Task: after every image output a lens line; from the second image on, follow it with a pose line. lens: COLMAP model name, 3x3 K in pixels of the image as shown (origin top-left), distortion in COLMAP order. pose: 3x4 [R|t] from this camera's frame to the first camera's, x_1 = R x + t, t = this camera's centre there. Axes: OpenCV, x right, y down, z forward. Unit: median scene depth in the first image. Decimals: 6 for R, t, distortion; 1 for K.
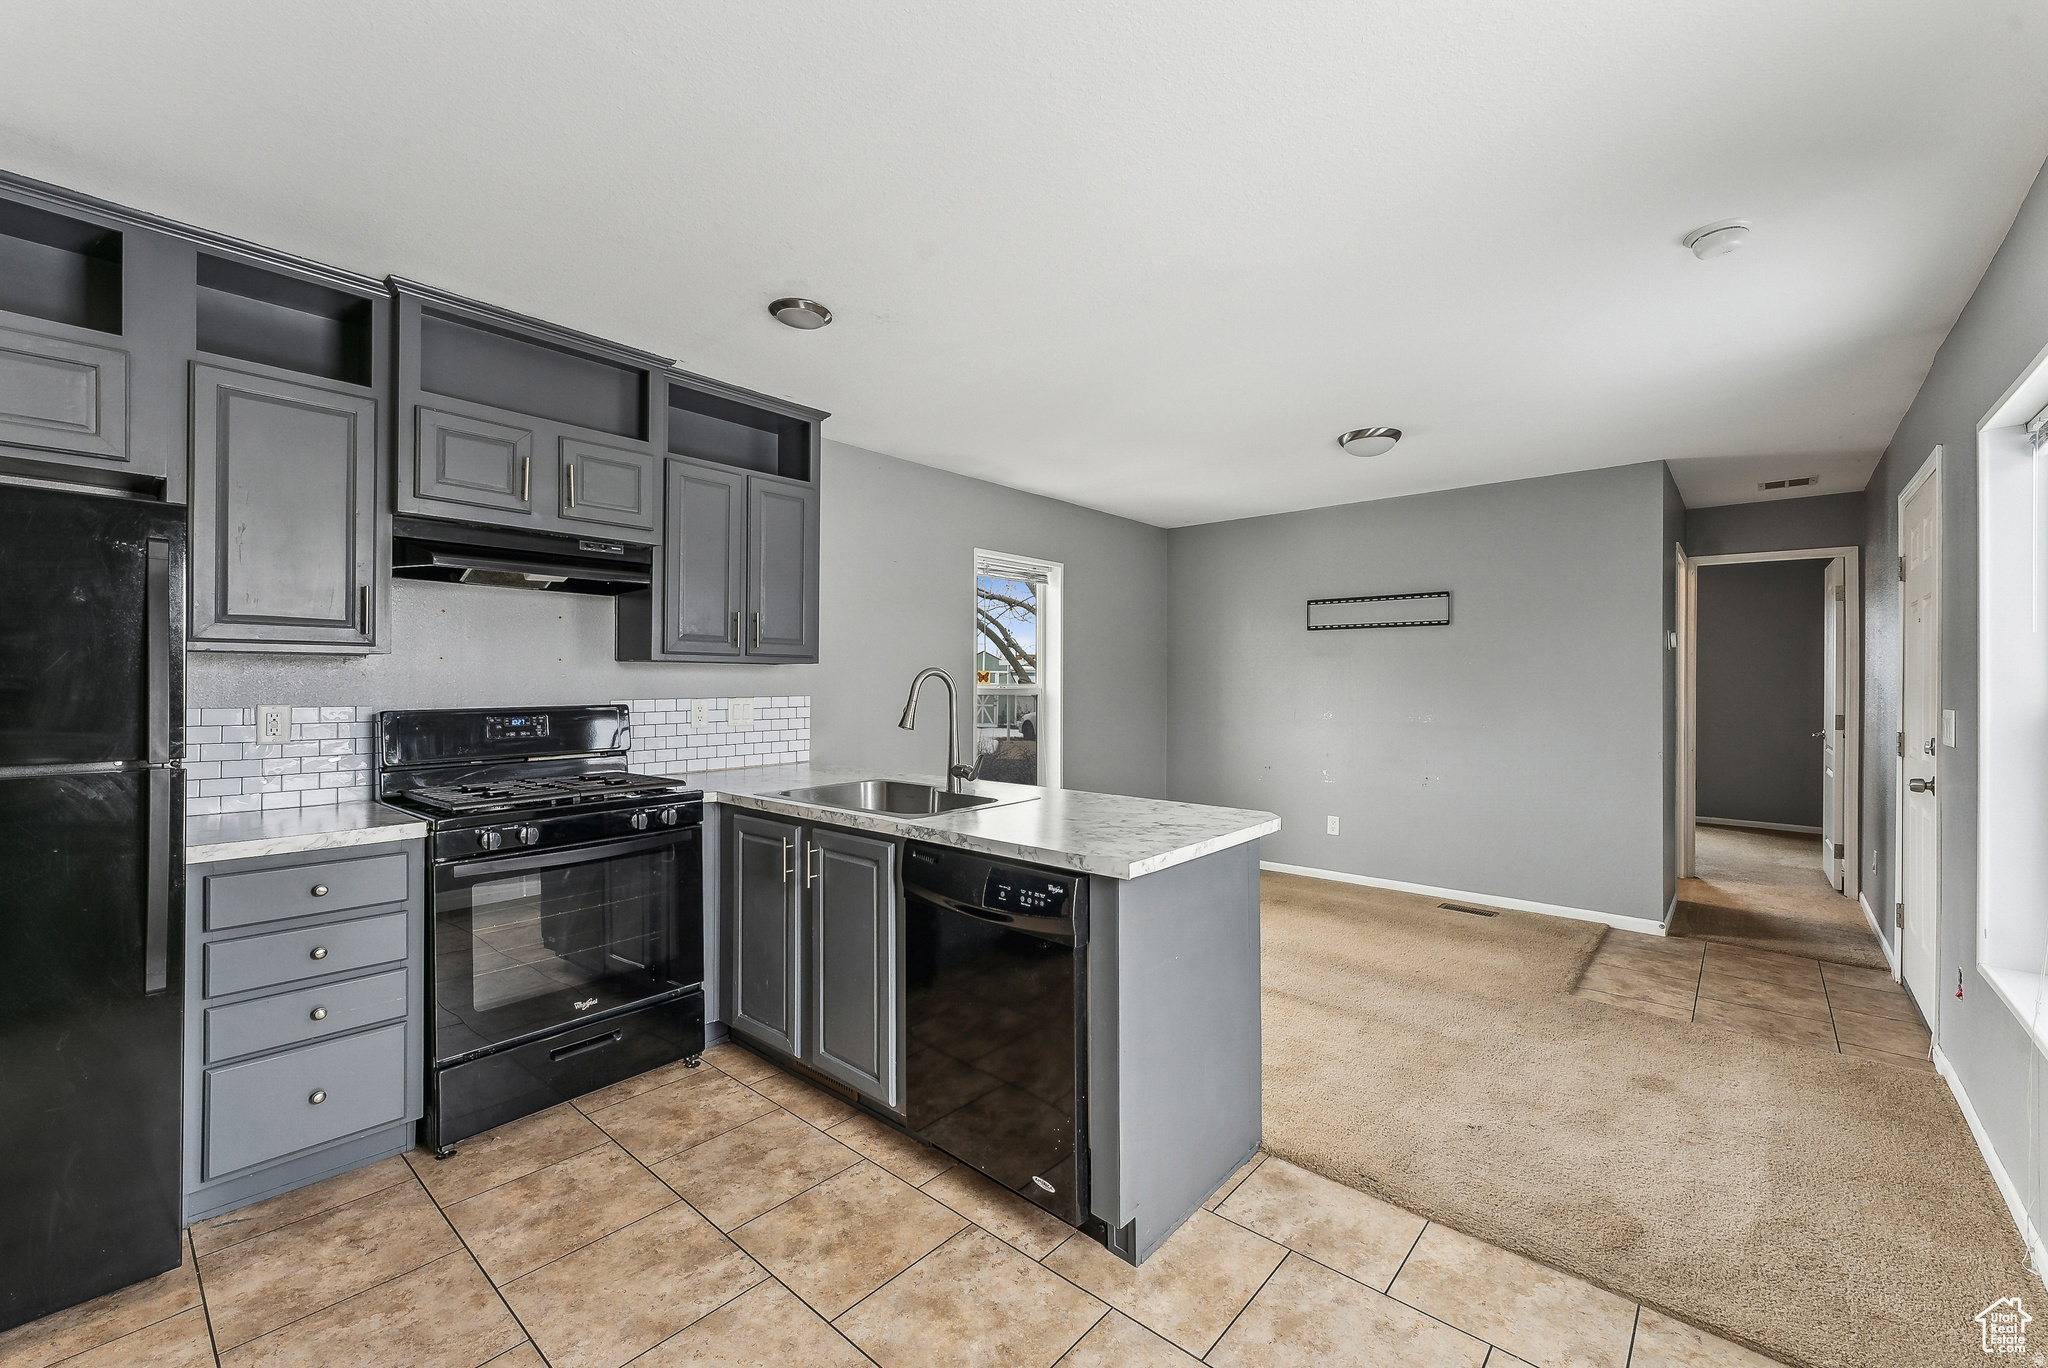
lens RADIAL K [[836.5, 0, 1029.6], [0, 836.5, 690.3], [0, 0, 1]] dist [0.000420, -0.001263]
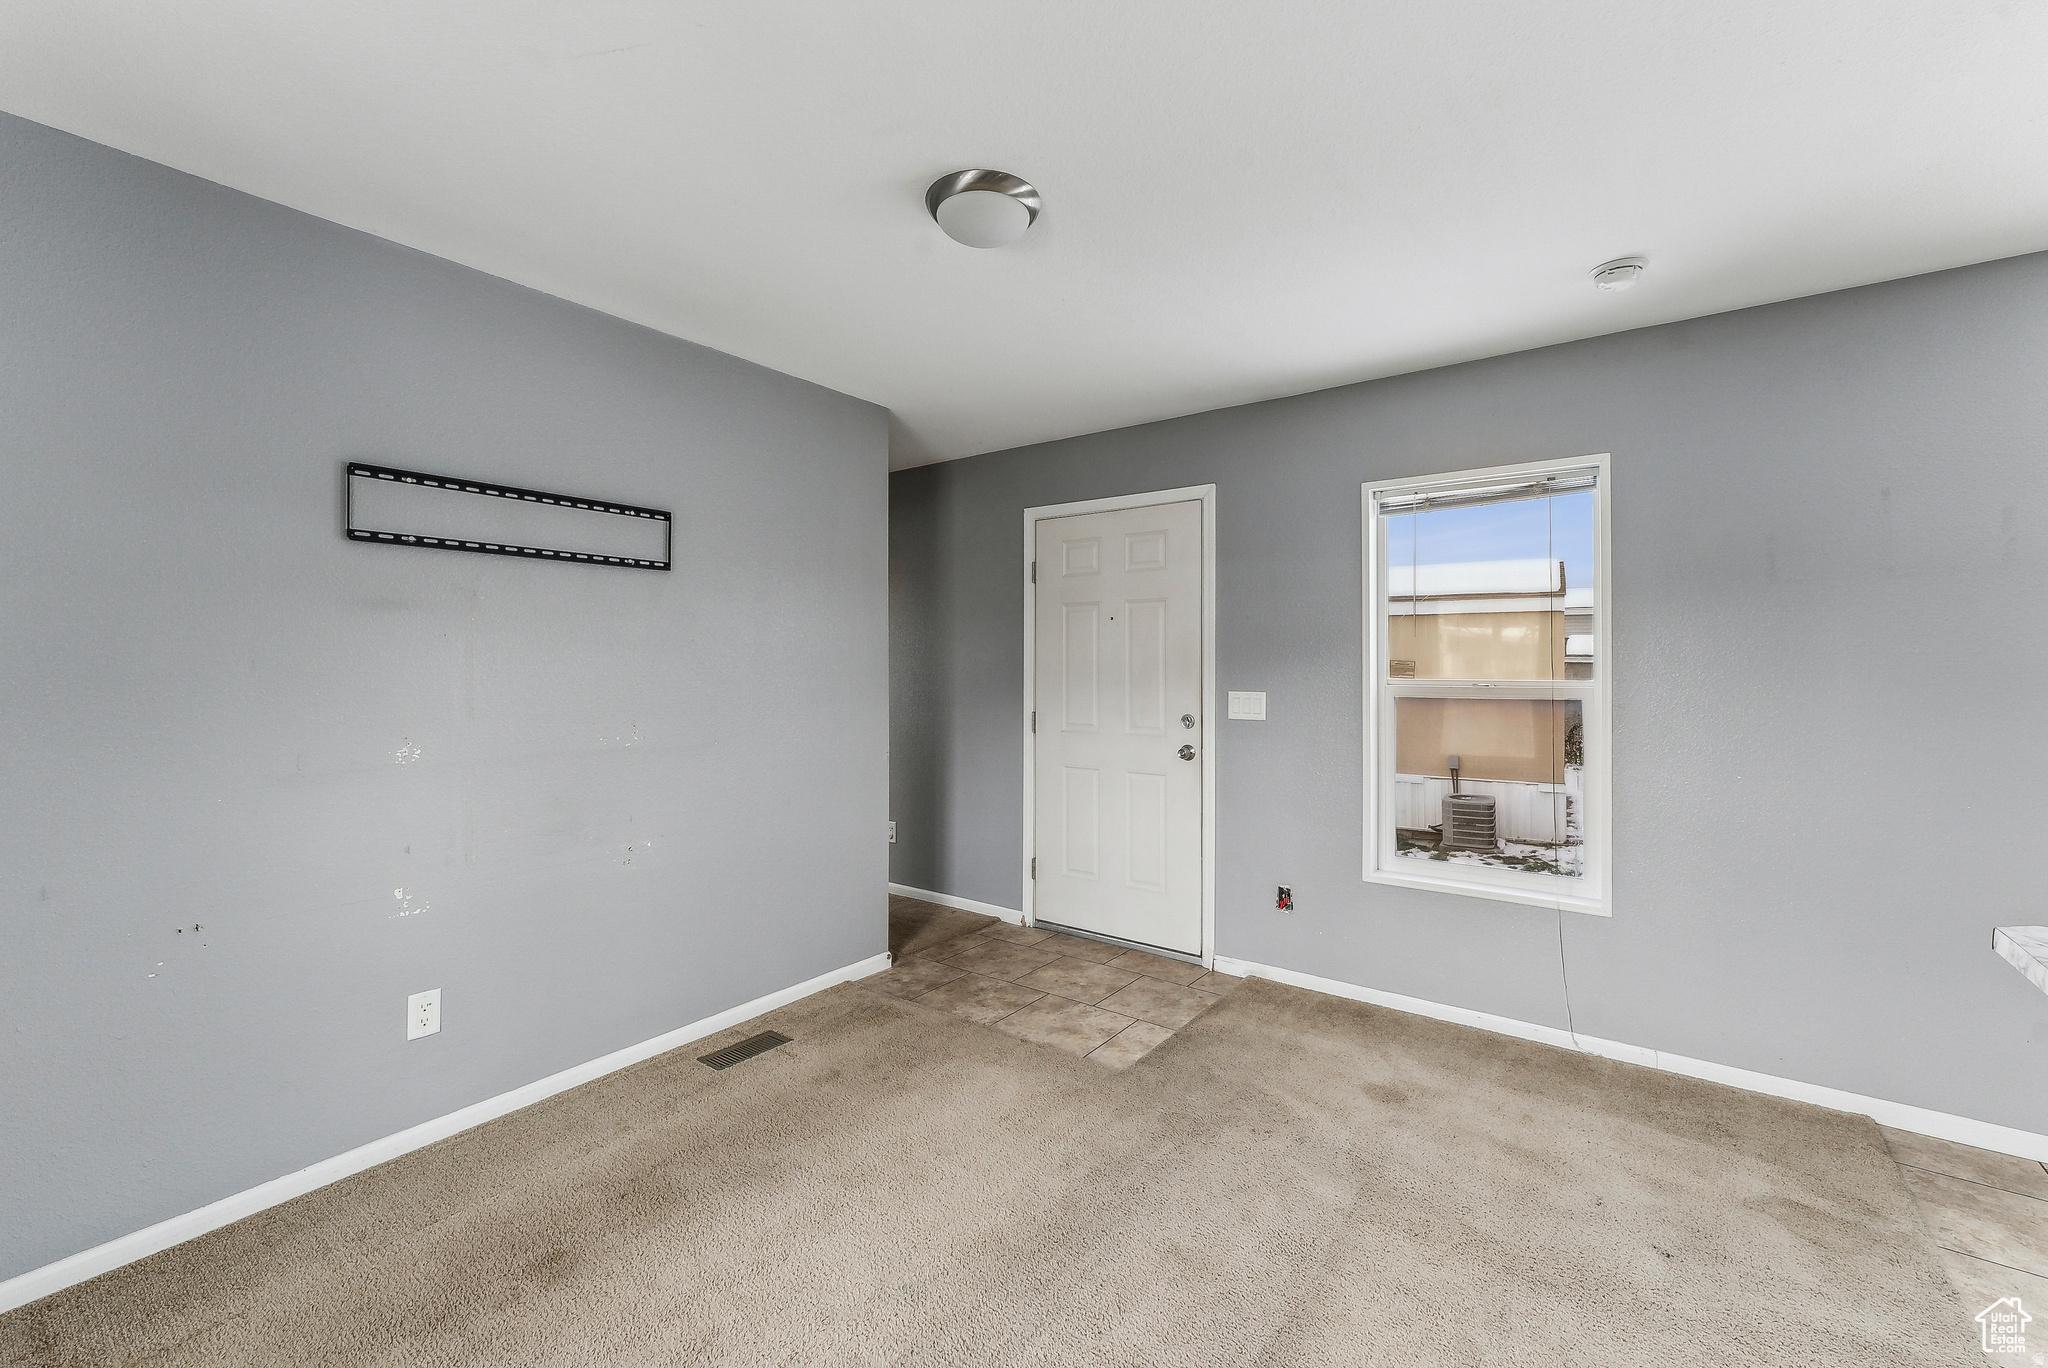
lens RADIAL K [[836.5, 0, 1041.2], [0, 836.5, 664.7], [0, 0, 1]] dist [0.000420, -0.001263]
pose [[-0.084424, -0.000783, 0.996430, -0.114947], [0.008119, 0.999966, 0.001474, -0.016110], [-0.996397, 0.008215, -0.084414, 1.005417]]
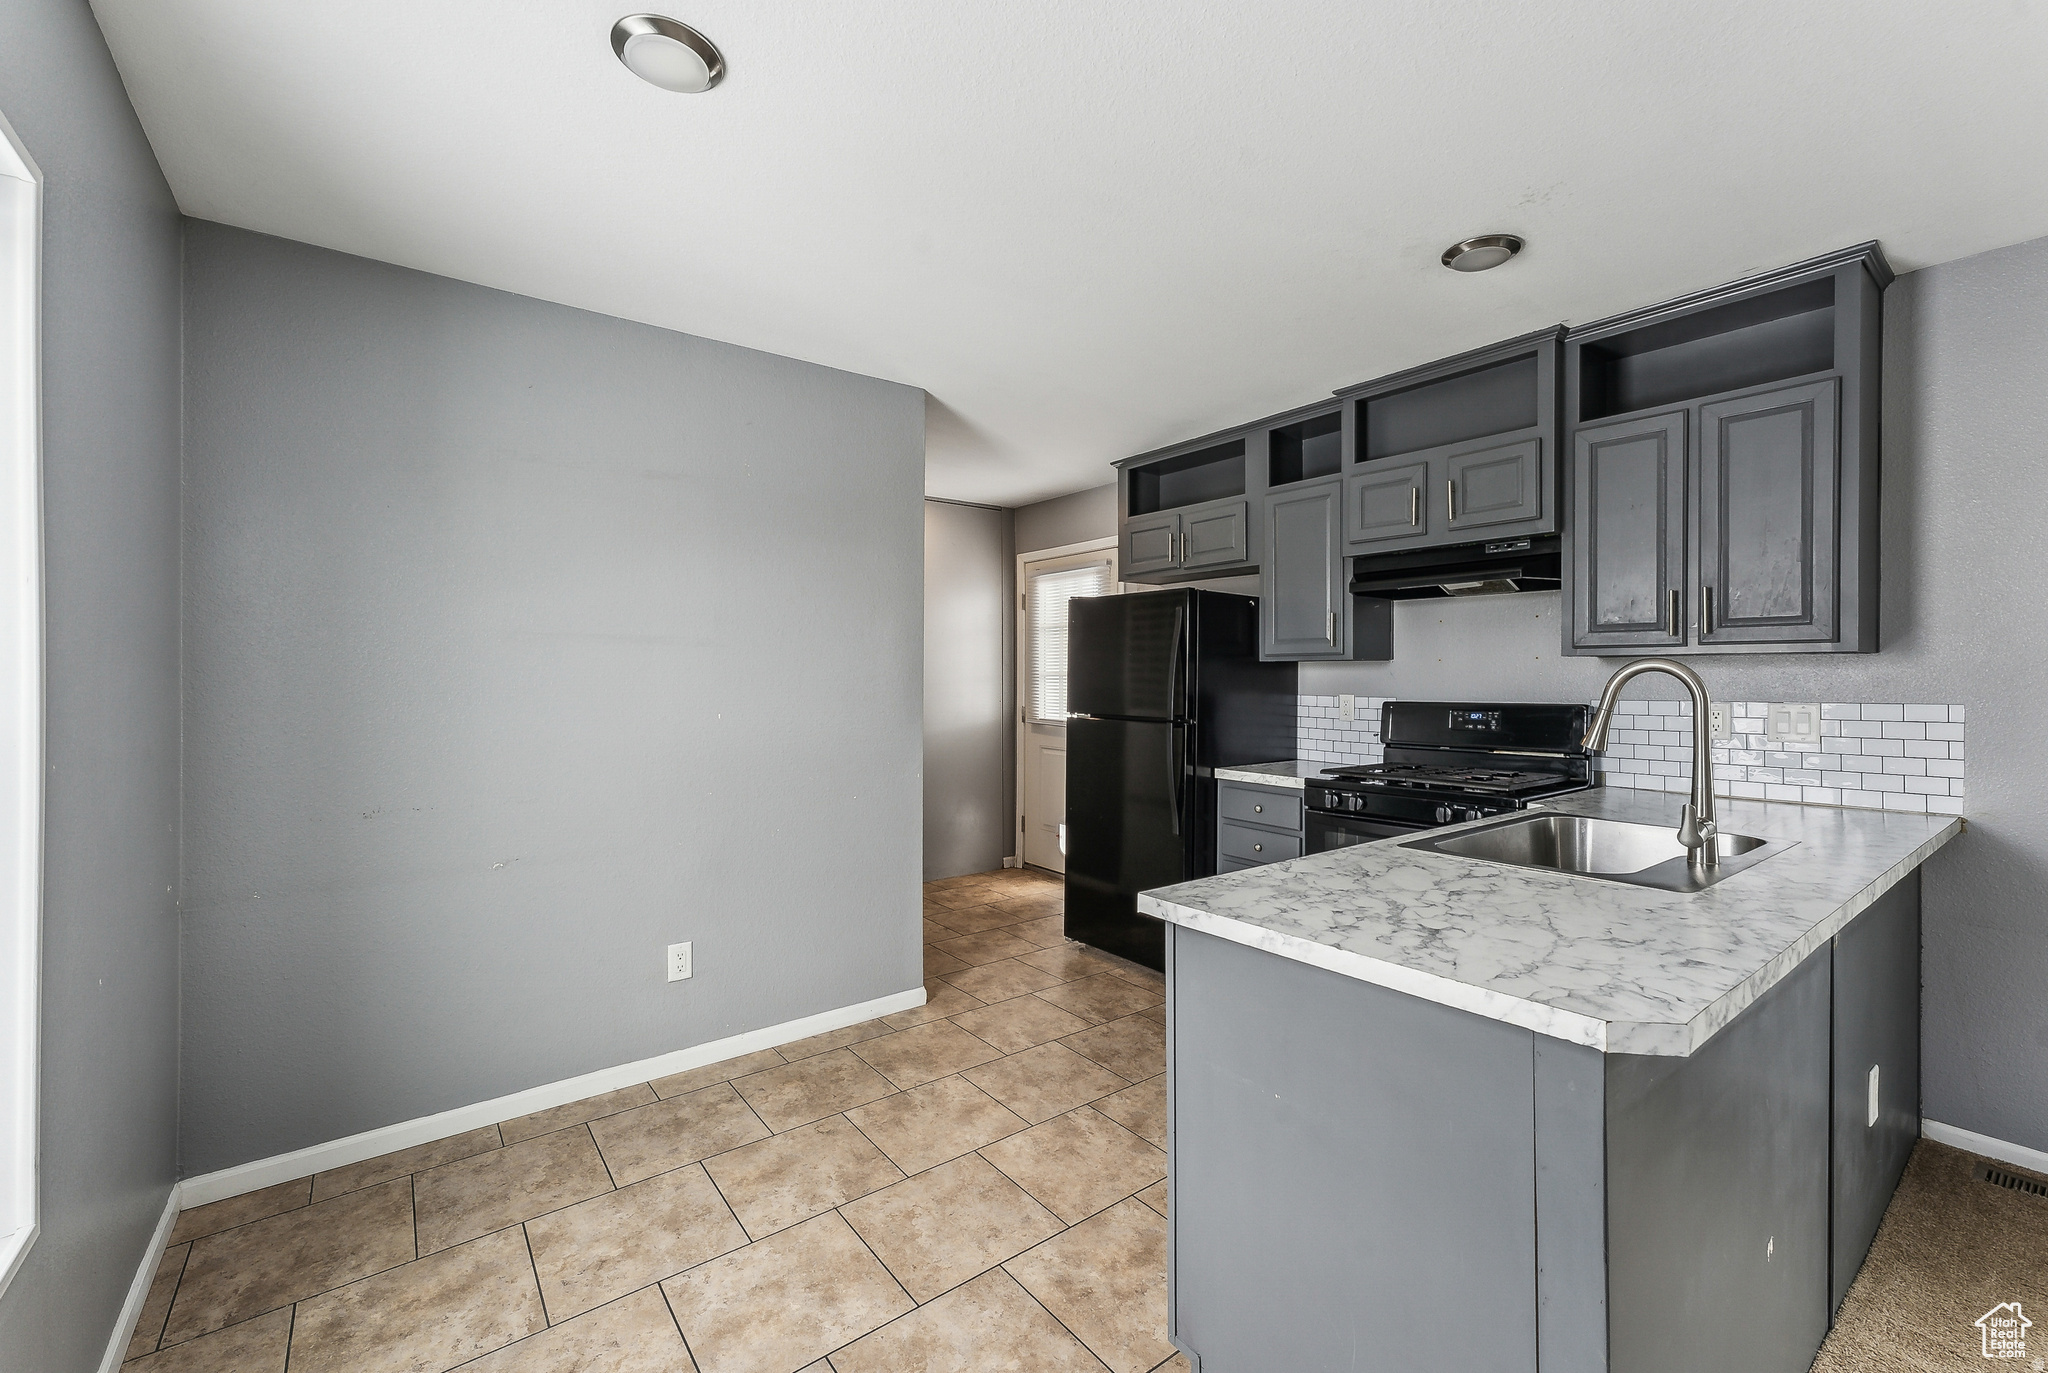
lens RADIAL K [[836.5, 0, 1034.8], [0, 836.5, 687.0], [0, 0, 1]] dist [0.000420, -0.001263]
pose [[-0.193698, 0.013094, -0.980974, 0.448088], [-0.008676, 0.999849, 0.015059, -0.009137], [0.981023, 0.011428, -0.193556, 0.485999]]
